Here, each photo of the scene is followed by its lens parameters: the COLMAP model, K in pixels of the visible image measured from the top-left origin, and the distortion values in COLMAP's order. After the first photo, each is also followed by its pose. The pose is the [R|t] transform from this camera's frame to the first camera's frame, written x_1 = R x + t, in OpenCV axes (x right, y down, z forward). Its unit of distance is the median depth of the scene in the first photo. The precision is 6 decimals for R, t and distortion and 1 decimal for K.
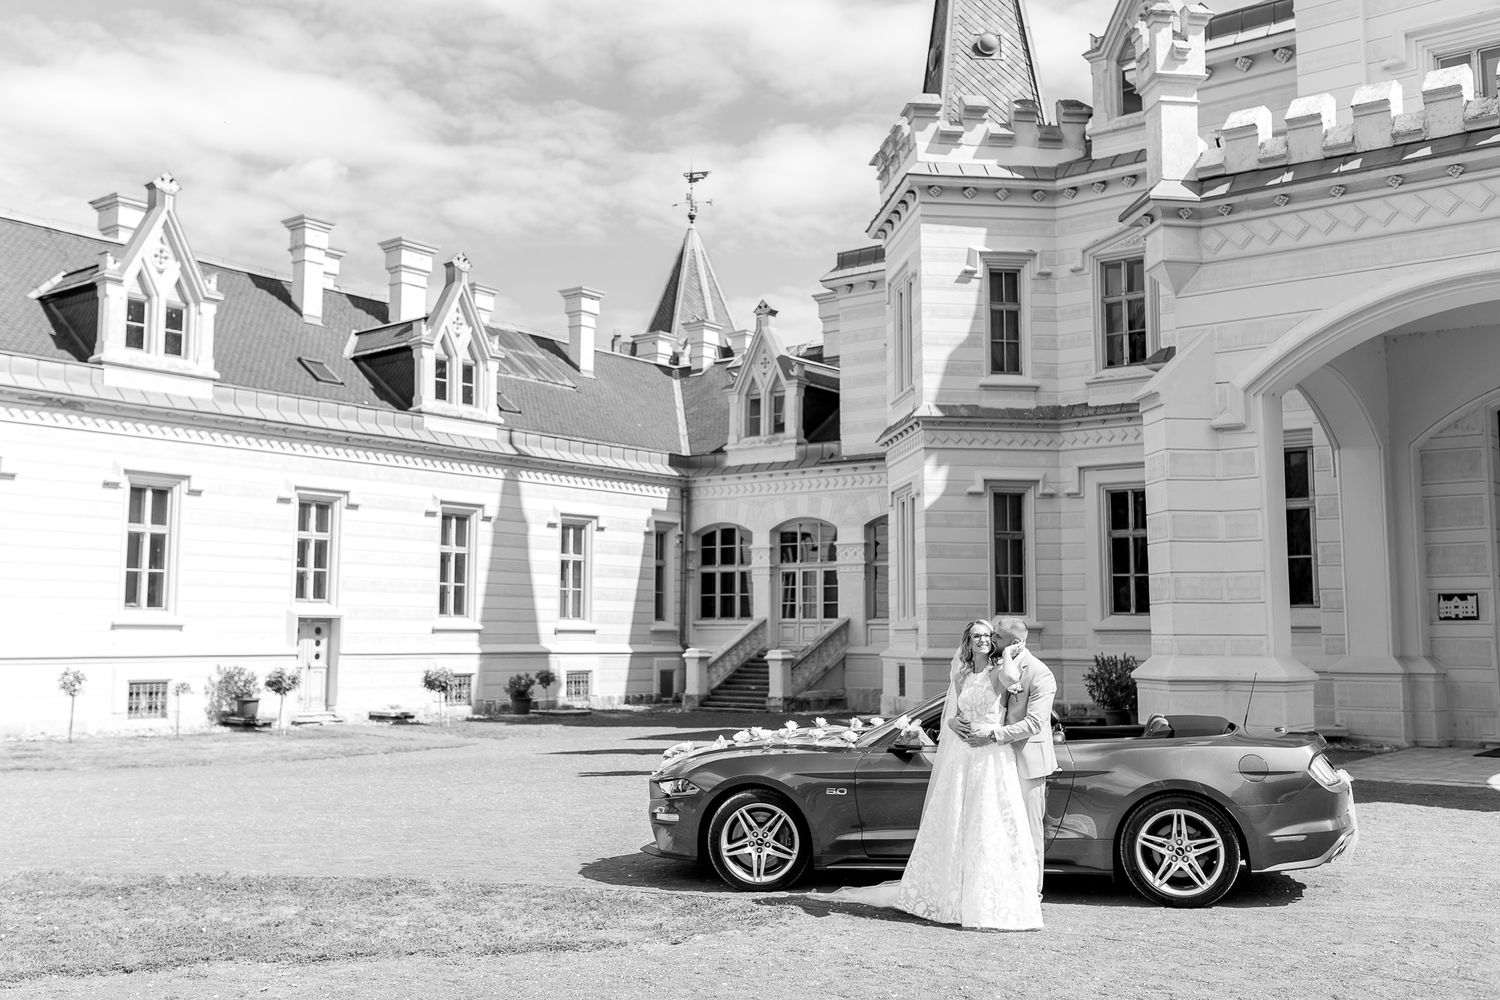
lens RADIAL K [[1396.3, 0, 734.8], [0, 1396.3, 482.1], [0, 0, 1]] dist [-0.019544, 0.000000]
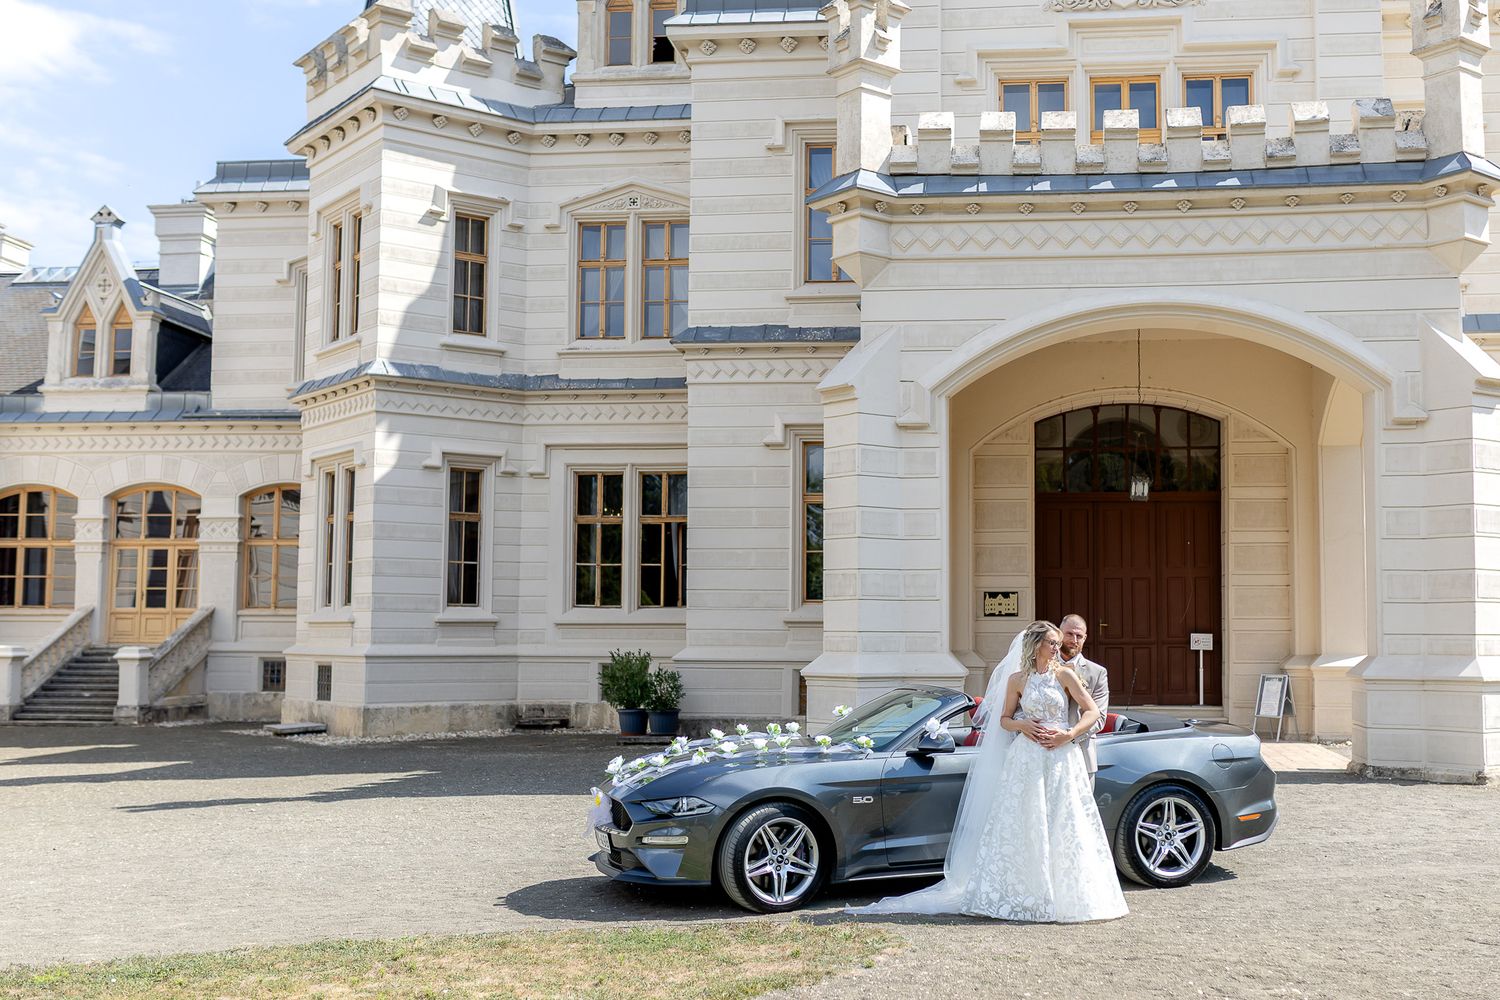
lens RADIAL K [[1604.6, 0, 760.6], [0, 1604.6, 495.4], [0, 0, 1]] dist [-0.016853, 0.000000]
pose [[0.845030, 0.042823, 0.533002, -0.178625], [-0.057913, 0.998254, 0.011613, 0.001796], [-0.531574, -0.040681, 0.846034, 0.037431]]
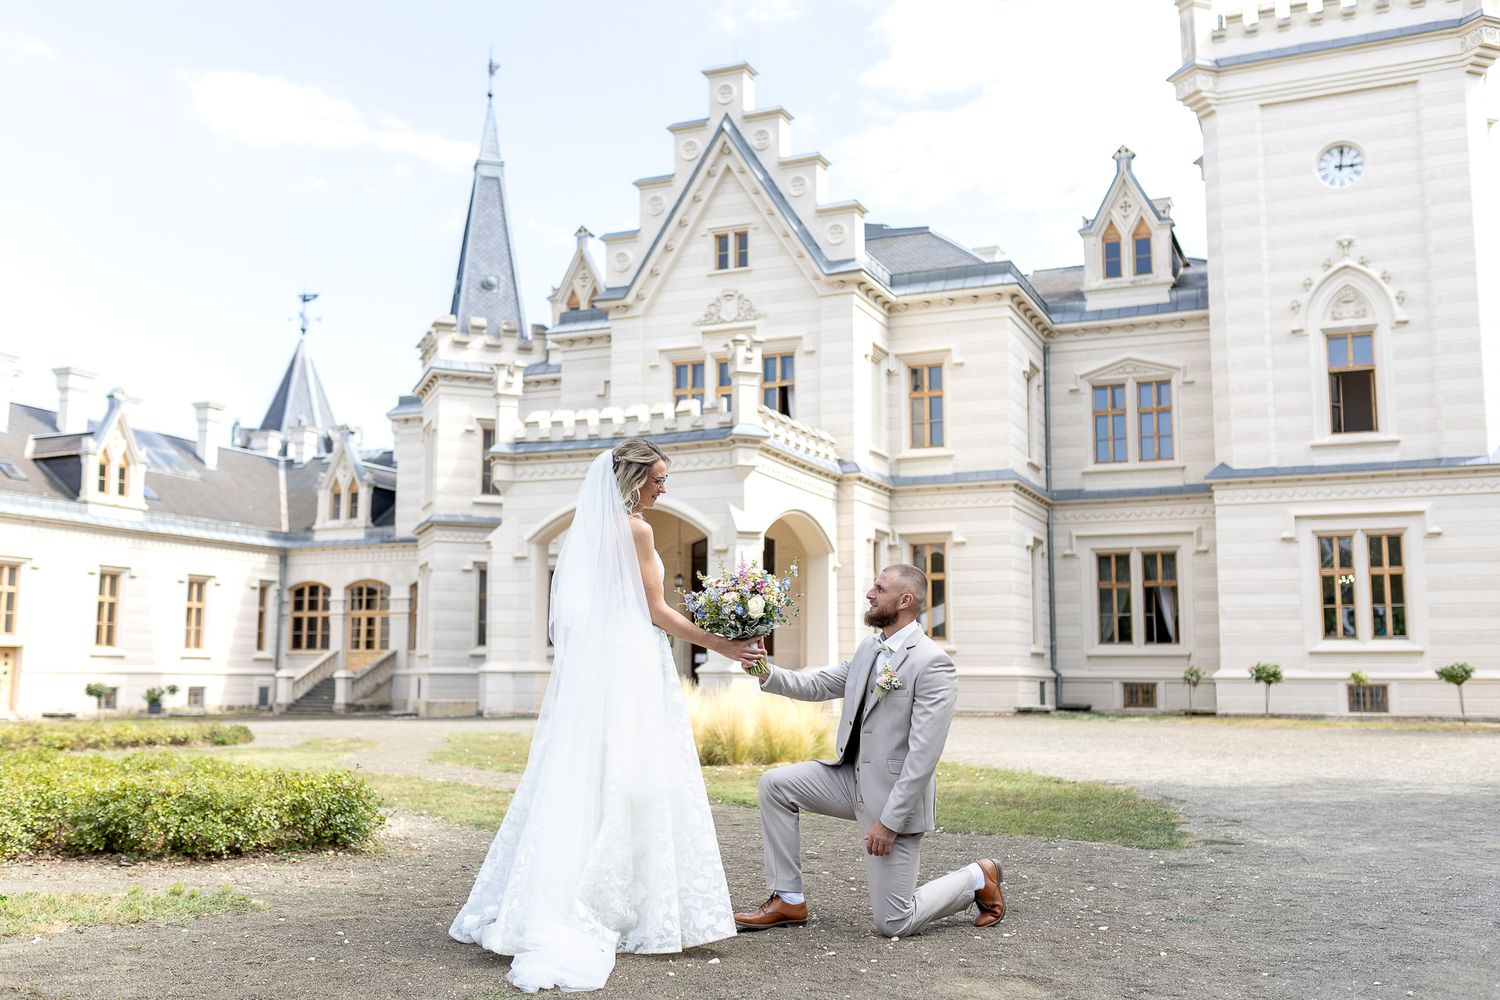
lens RADIAL K [[1447.1, 0, 747.8], [0, 1447.1, 486.7], [0, 0, 1]] dist [-0.004746, 0.000000]
pose [[0.967093, 0.034199, 0.252115, 0.059104], [-0.028686, 0.999263, -0.025511, -0.051668], [-0.252801, 0.017439, 0.967361, -0.647544]]
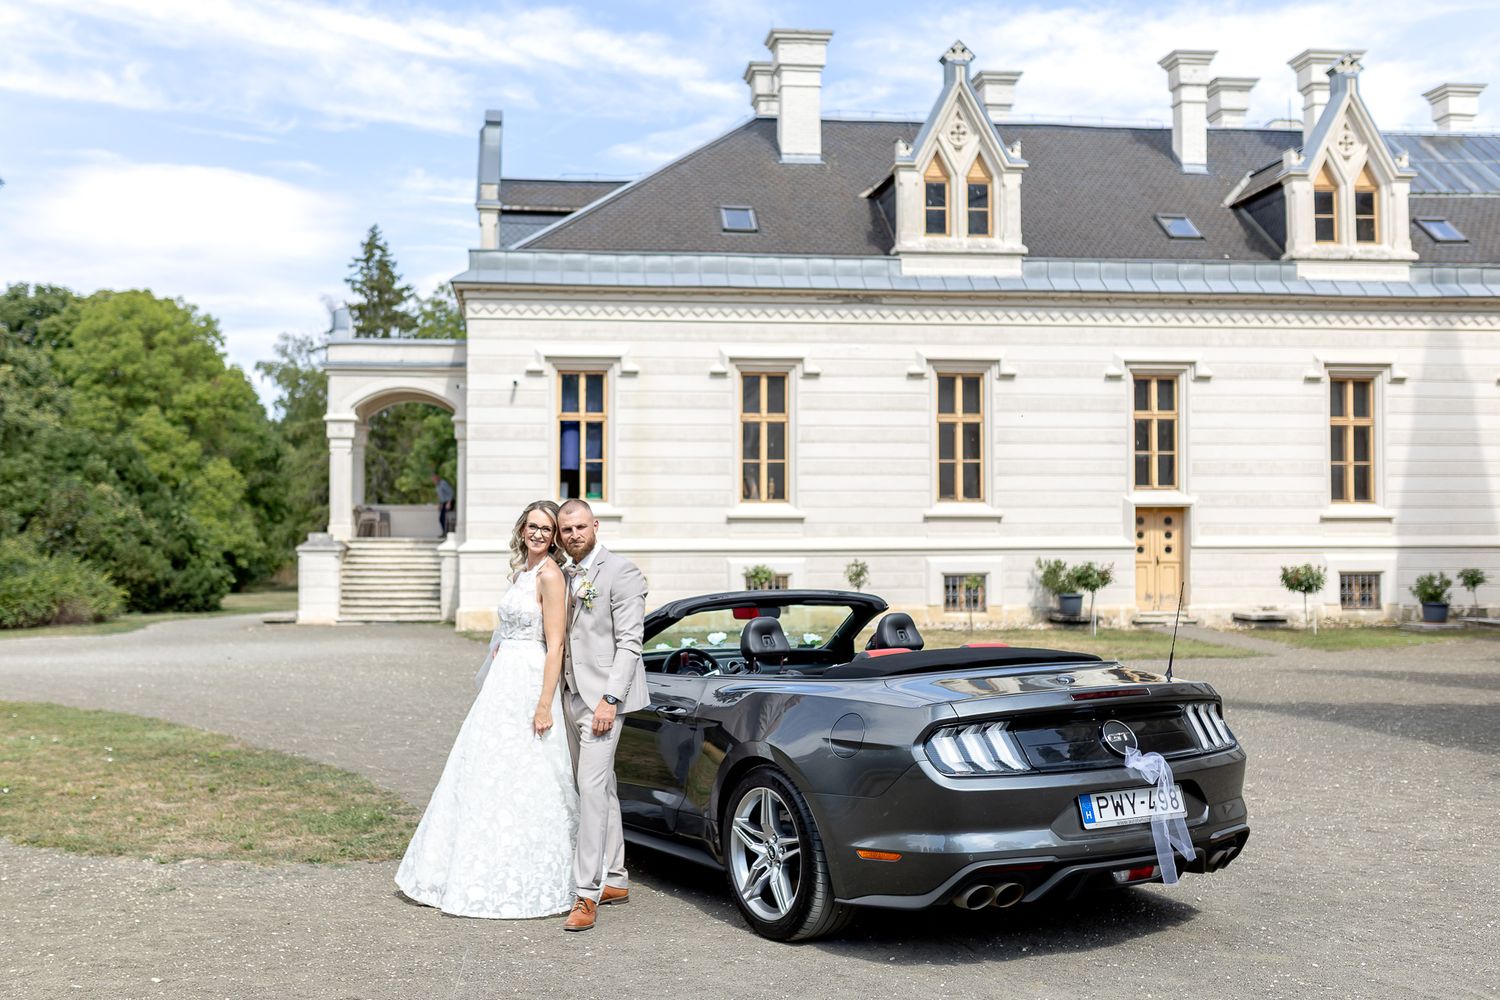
lens RADIAL K [[1396.3, 0, 755.7], [0, 1396.3, 511.5], [0, 0, 1]] dist [-0.019544, 0.000000]
pose [[0.692764, -0.013461, -0.721039, 0.164799], [0.084129, 0.994508, 0.062264, 0.023164], [0.716240, -0.103795, 0.690092, 0.199590]]
